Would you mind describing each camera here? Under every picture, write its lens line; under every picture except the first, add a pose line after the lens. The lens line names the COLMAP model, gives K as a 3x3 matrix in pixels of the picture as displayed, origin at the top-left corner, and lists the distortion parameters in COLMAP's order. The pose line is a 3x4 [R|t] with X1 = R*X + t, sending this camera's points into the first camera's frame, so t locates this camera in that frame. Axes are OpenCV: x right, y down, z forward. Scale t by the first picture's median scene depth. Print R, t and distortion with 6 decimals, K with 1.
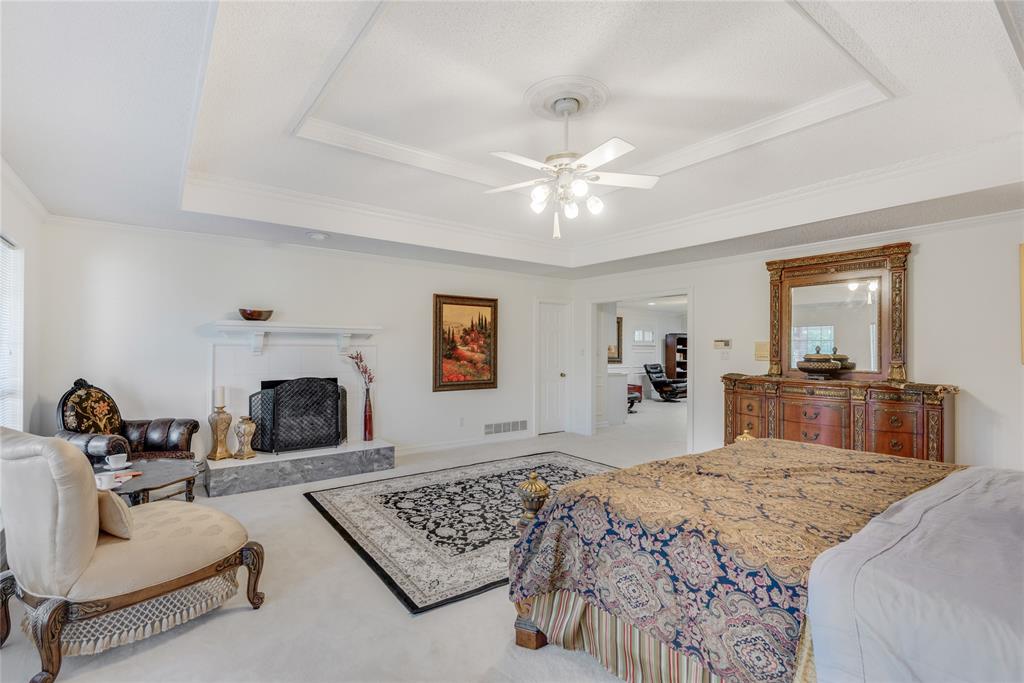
lens RADIAL K [[438.9, 0, 511.1], [0, 438.9, 345.9], [0, 0, 1]] dist [-0.000242, -0.000033]
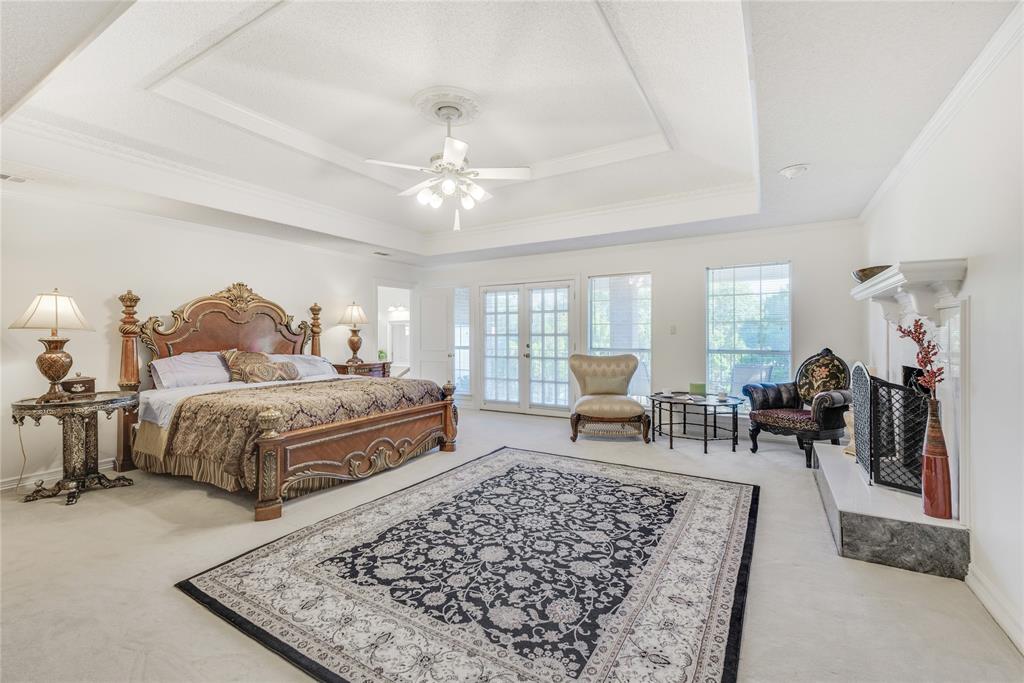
lens RADIAL K [[438.9, 0, 514.8], [0, 438.9, 336.6], [0, 0, 1]] dist [-0.000242, -0.000033]
pose [[-0.912515, 0.001127, -0.409042, 0.362398], [0.002940, 0.999988, -0.003803, 0.041681], [0.409033, -0.004673, -0.912508, 1.739844]]
